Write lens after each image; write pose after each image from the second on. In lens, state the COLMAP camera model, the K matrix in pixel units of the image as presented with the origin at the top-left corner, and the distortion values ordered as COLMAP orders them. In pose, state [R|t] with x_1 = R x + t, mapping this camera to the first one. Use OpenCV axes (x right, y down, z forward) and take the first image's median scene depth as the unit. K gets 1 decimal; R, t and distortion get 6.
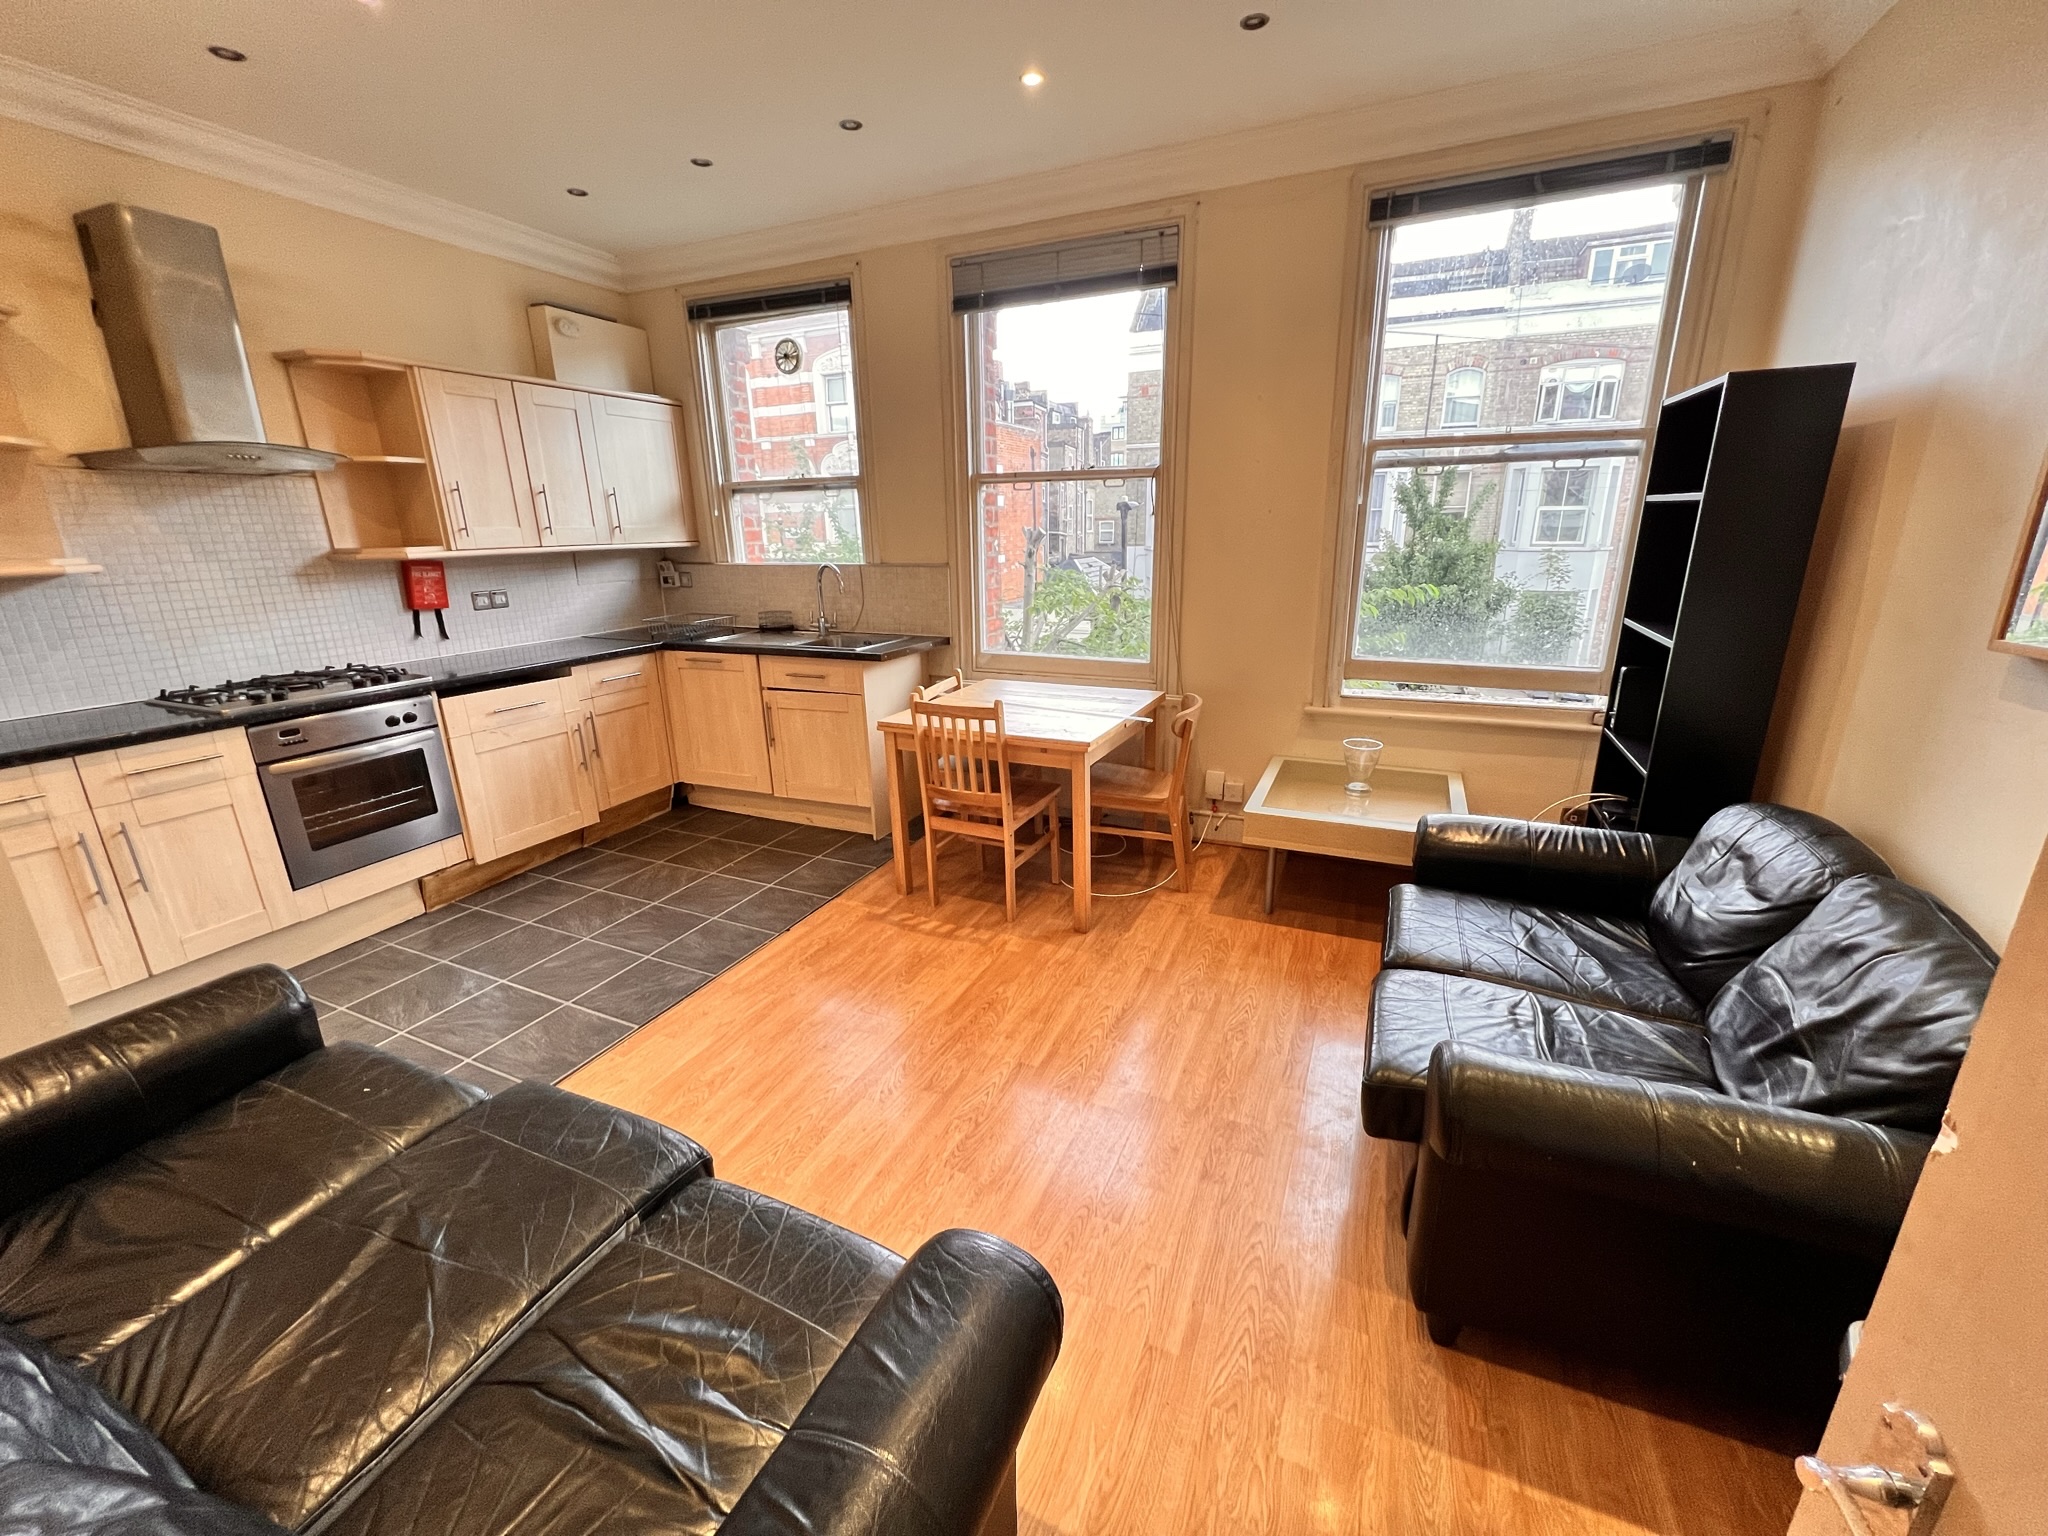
lens RADIAL K [[817.4, 0, 1022.8], [0, 817.4, 768.0], [0, 0, 1]] dist [-0.000661, 0.000483]
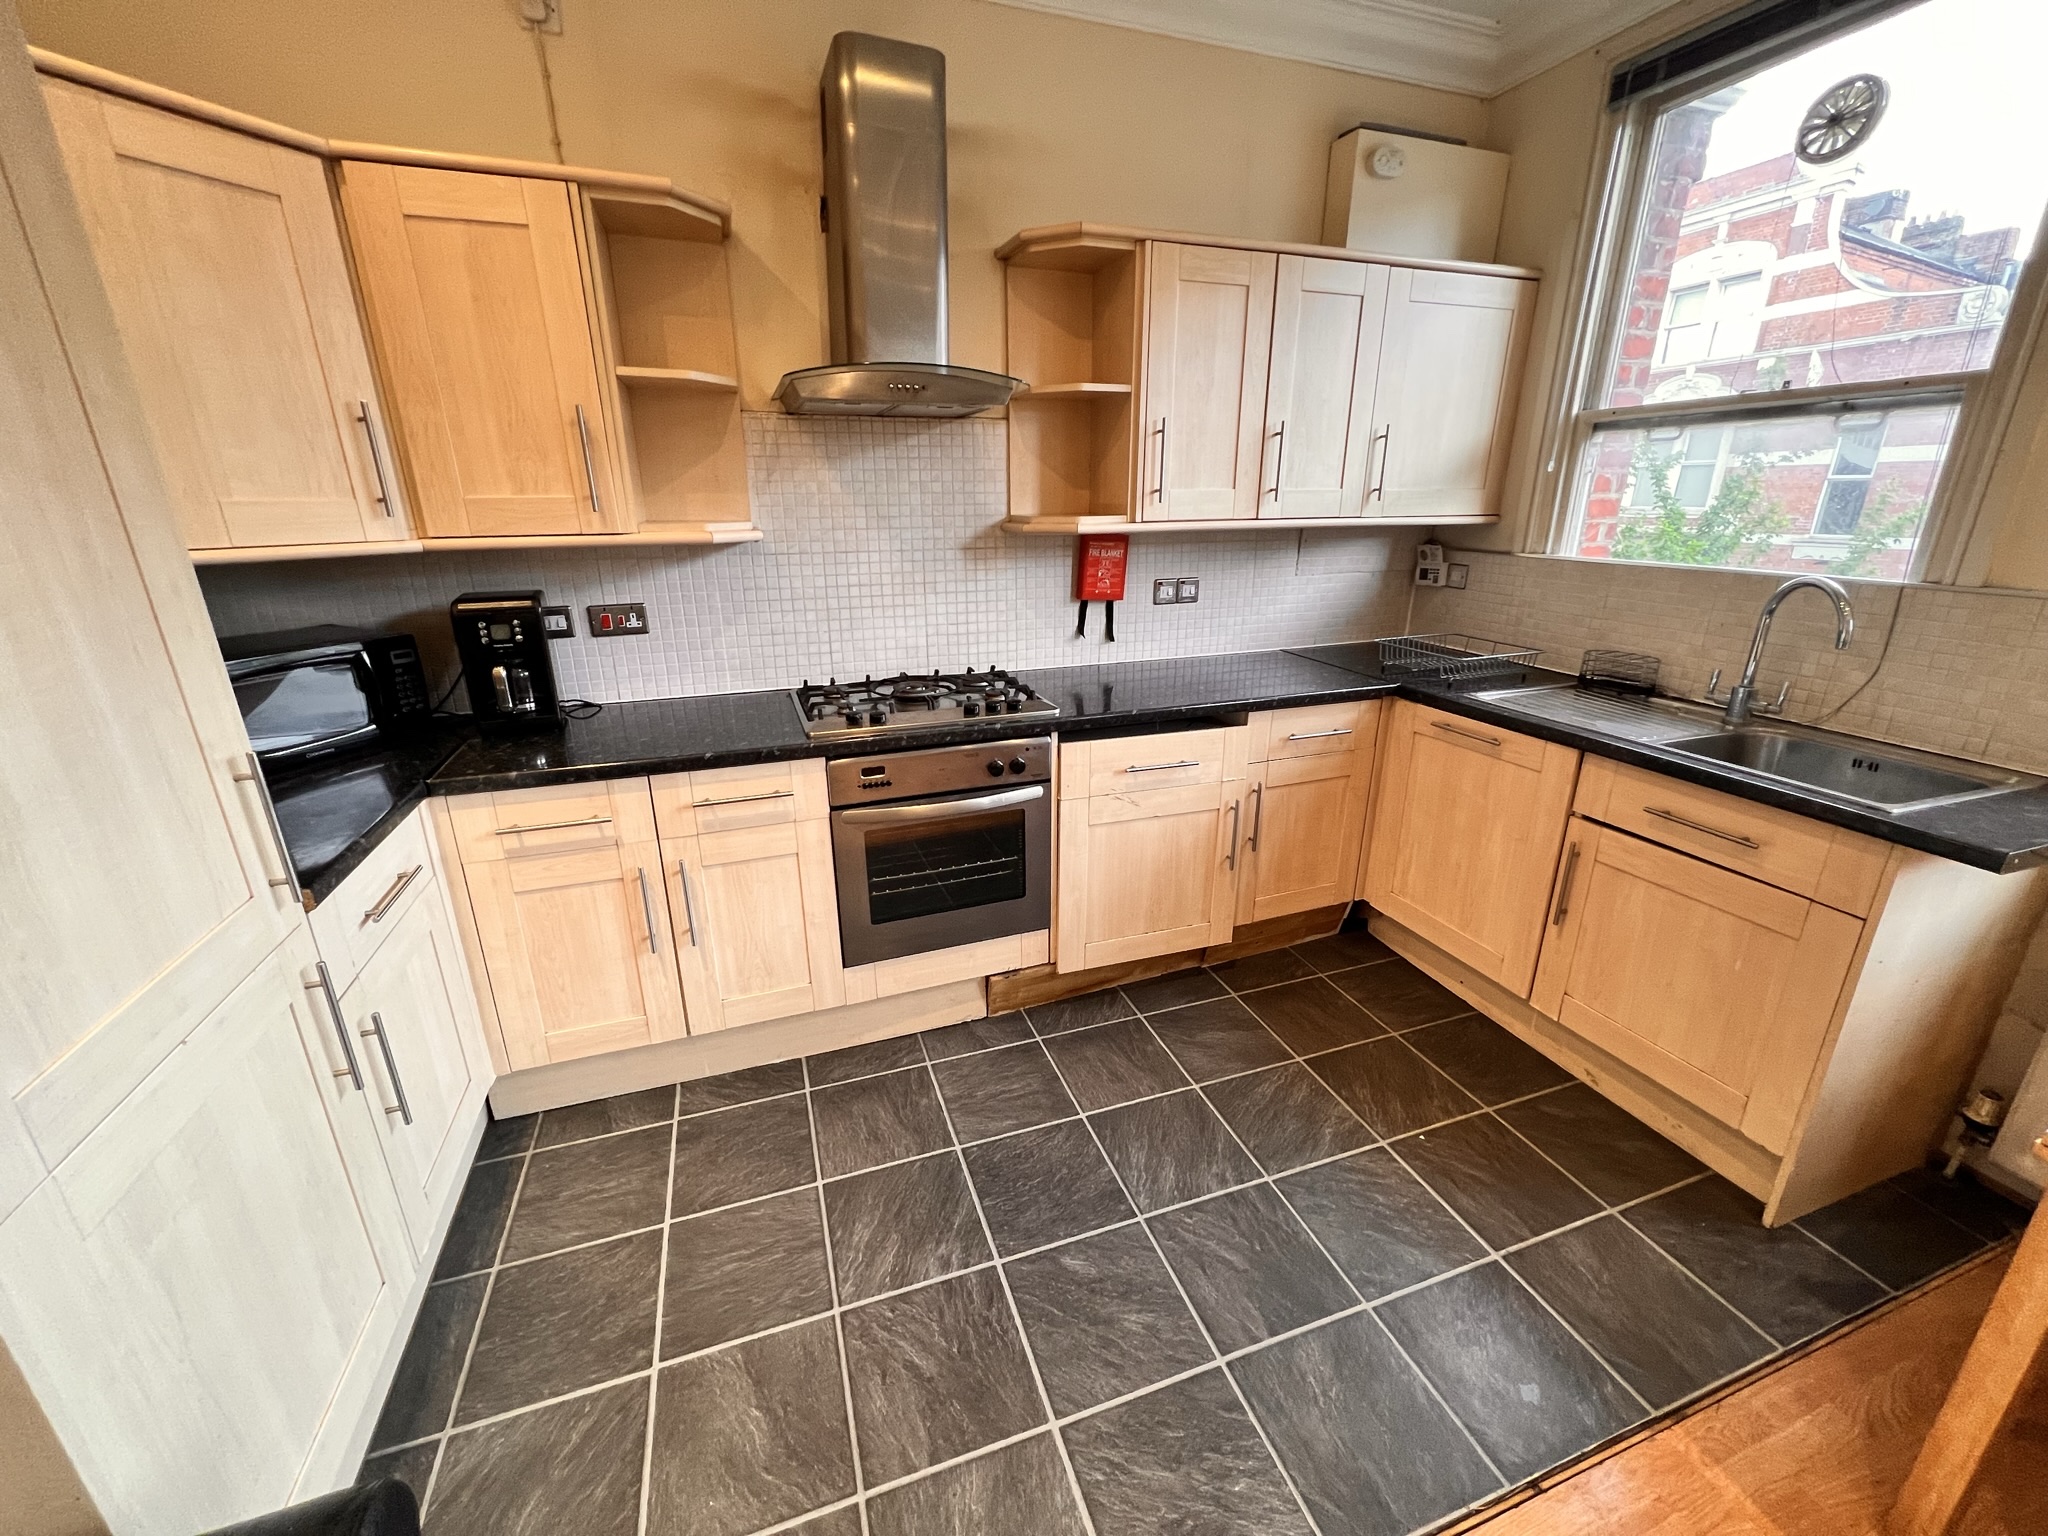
lens RADIAL K [[817.4, 0, 1022.8], [0, 817.4, 768.0], [0, 0, 1]] dist [-0.000661, 0.000483]
pose [[0.686868, 0.244177, -0.684536, -0.243280], [-0.214436, 0.968030, 0.130134, -0.135408], [0.694427, 0.057404, 0.717270, 0.452938]]
